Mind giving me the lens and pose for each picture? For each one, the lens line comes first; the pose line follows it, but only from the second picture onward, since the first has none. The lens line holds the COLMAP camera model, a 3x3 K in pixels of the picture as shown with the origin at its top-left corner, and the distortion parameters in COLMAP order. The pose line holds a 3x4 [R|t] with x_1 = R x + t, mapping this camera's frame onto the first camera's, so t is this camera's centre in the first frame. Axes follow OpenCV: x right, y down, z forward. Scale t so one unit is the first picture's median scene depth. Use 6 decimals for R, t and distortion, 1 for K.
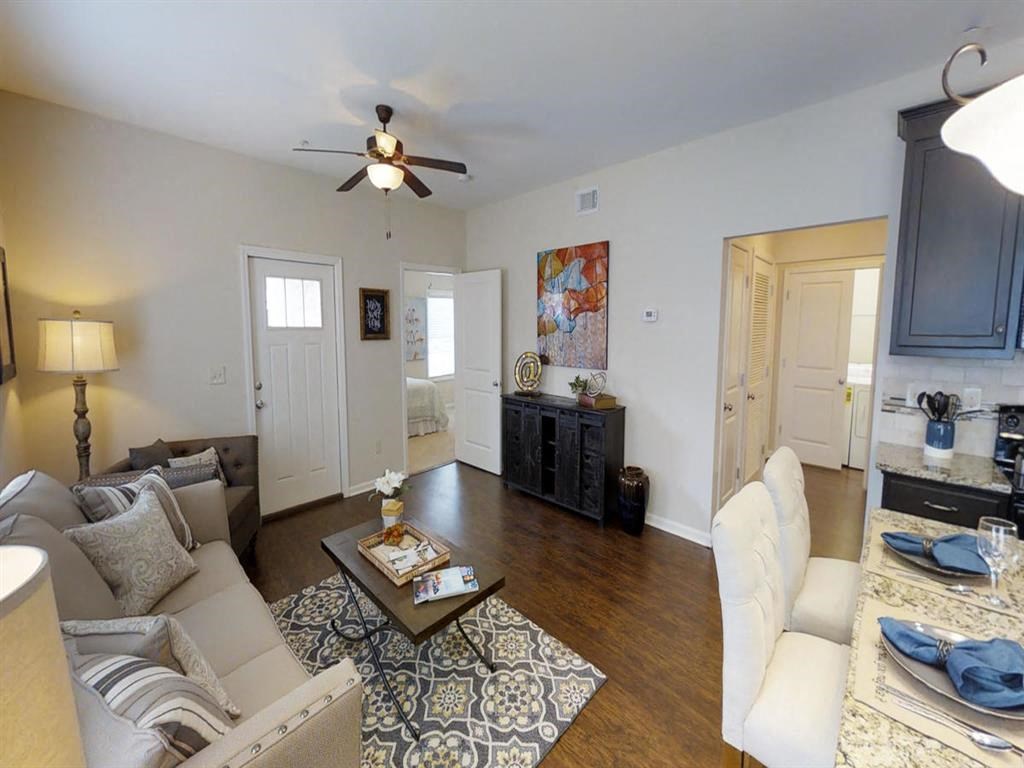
lens RADIAL K [[390.9, 0, 511.6], [0, 390.9, 355.4], [0, 0, 1]] dist [0.003186, 0.000095]
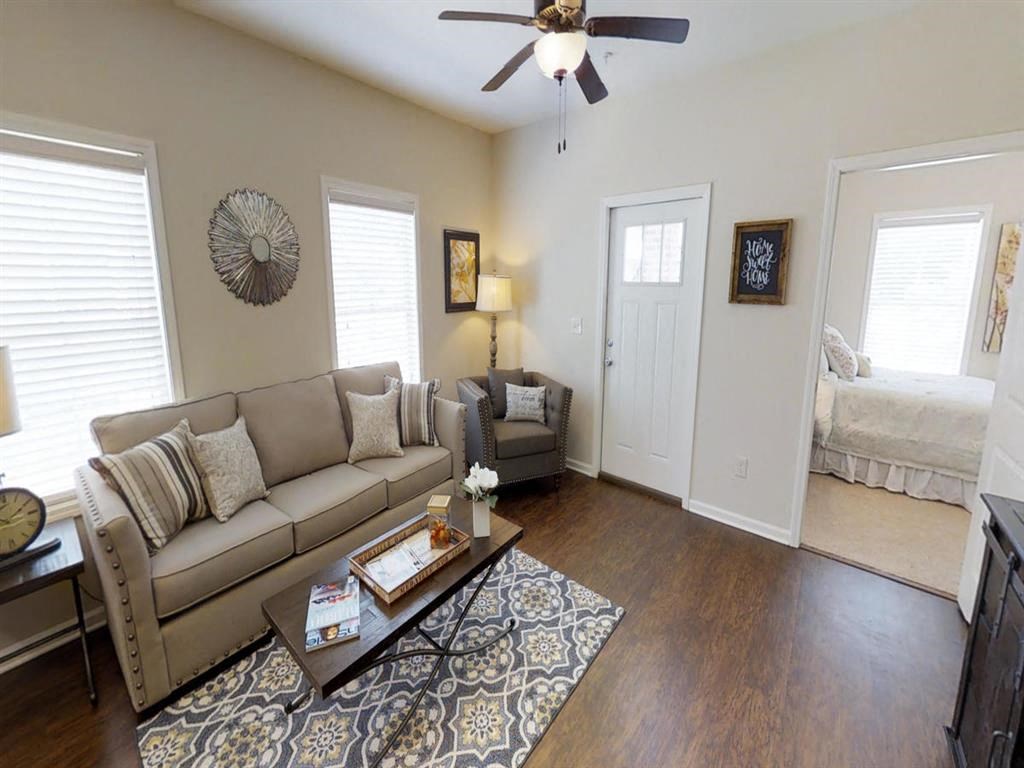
lens RADIAL K [[393.8, 0, 511.7], [0, 393.8, 335.6], [0, 0, 1]] dist [-0.002749, -0.000167]
pose [[0.085718, 0.138278, -0.986677, 0.346967], [-0.078154, 0.988204, 0.131703, -0.057425], [0.993249, 0.065824, 0.095514, 0.763227]]
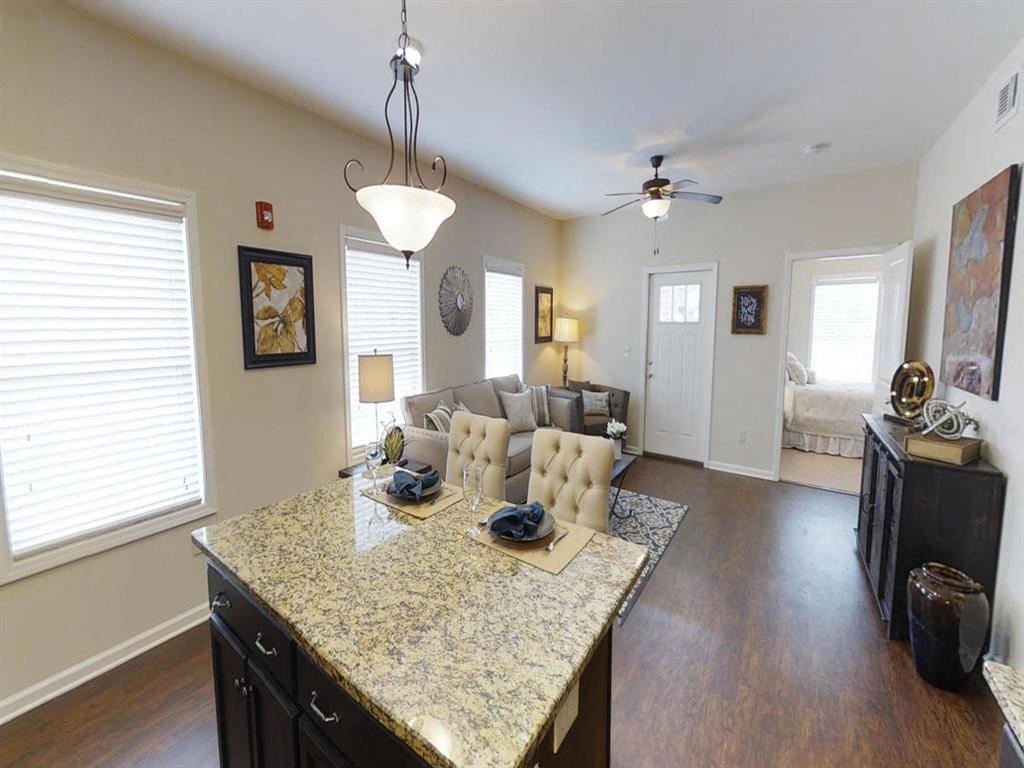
lens RADIAL K [[390.9, 0, 511.6], [0, 390.9, 355.4], [0, 0, 1]] dist [0.003186, 0.000095]
pose [[0.160865, 0.087803, -0.983063, 0.814213], [-0.077096, 0.994110, 0.076174, -0.020488], [0.983961, 0.063536, 0.166686, 0.284122]]
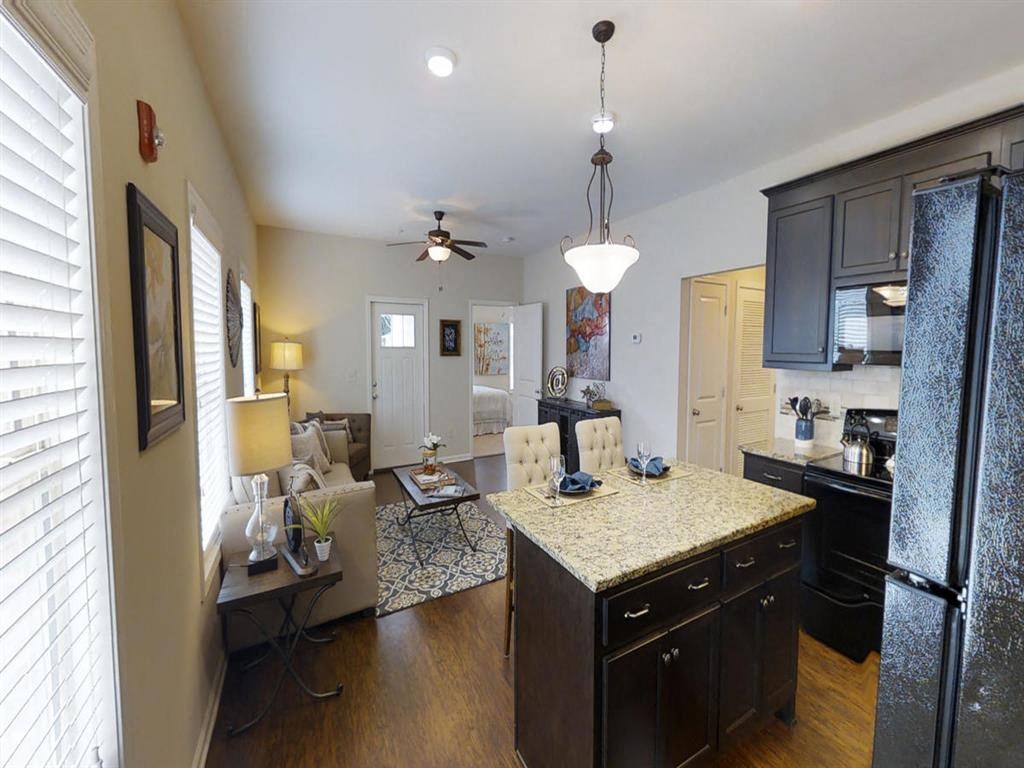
lens RADIAL K [[389.0, 0, 512.6], [0, 389.0, 366.3], [0, 0, 1]] dist [0.001251, 0.000022]
pose [[0.955437, 0.017897, -0.294653, 0.384059], [-0.025582, 0.999425, -0.022247, 0.031471], [0.294086, 0.028793, 0.955345, -0.369354]]
